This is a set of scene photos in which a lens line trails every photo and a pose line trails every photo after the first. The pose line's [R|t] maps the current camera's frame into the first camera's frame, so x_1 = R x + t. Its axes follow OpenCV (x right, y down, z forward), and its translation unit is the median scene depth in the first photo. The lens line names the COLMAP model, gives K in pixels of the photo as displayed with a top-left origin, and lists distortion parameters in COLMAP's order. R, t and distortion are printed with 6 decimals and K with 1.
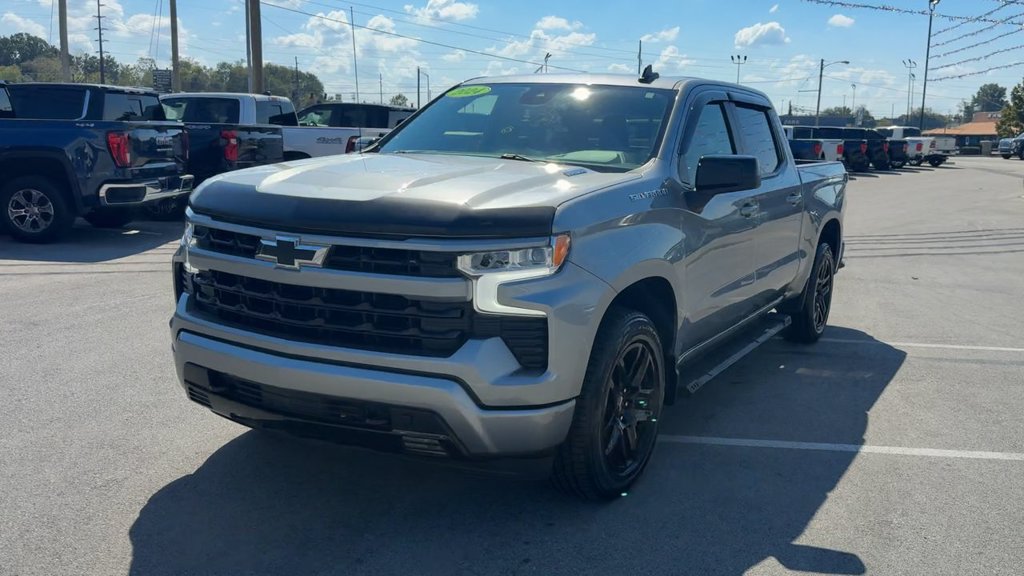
lens RADIAL K [[873.6, 0, 632.9], [0, 873.6, 305.2], [0, 0, 1]] dist [0.108365, -0.173732]
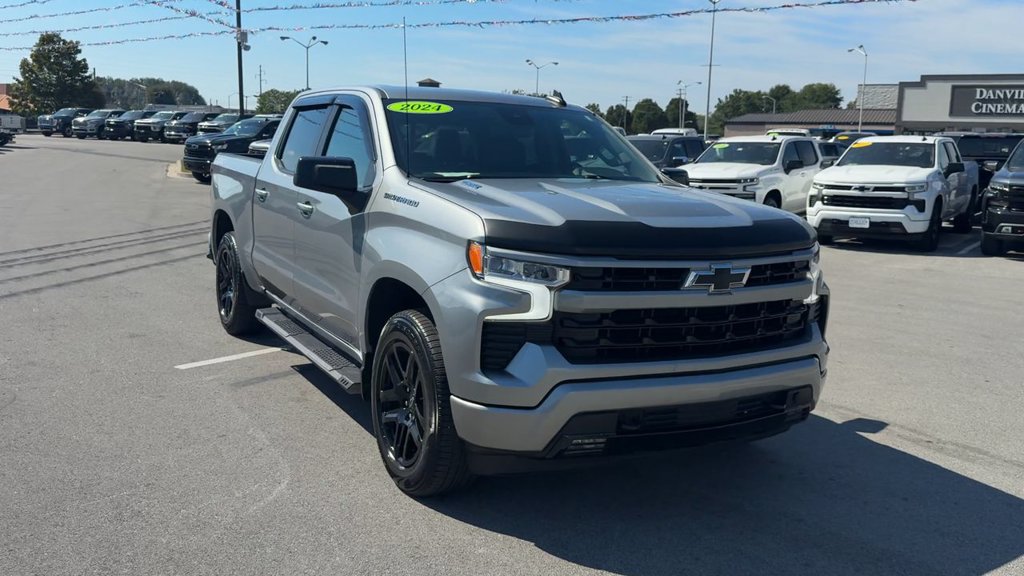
lens RADIAL K [[904.3, 0, 549.8], [0, 904.3, 262.9], [0, 0, 1]] dist [0.009993, -0.006771]
pose [[0.565593, -0.118876, 0.816072, -1.386111], [0.135457, 0.989508, 0.050259, -0.158984], [-0.813484, 0.082117, 0.575761, 0.488799]]
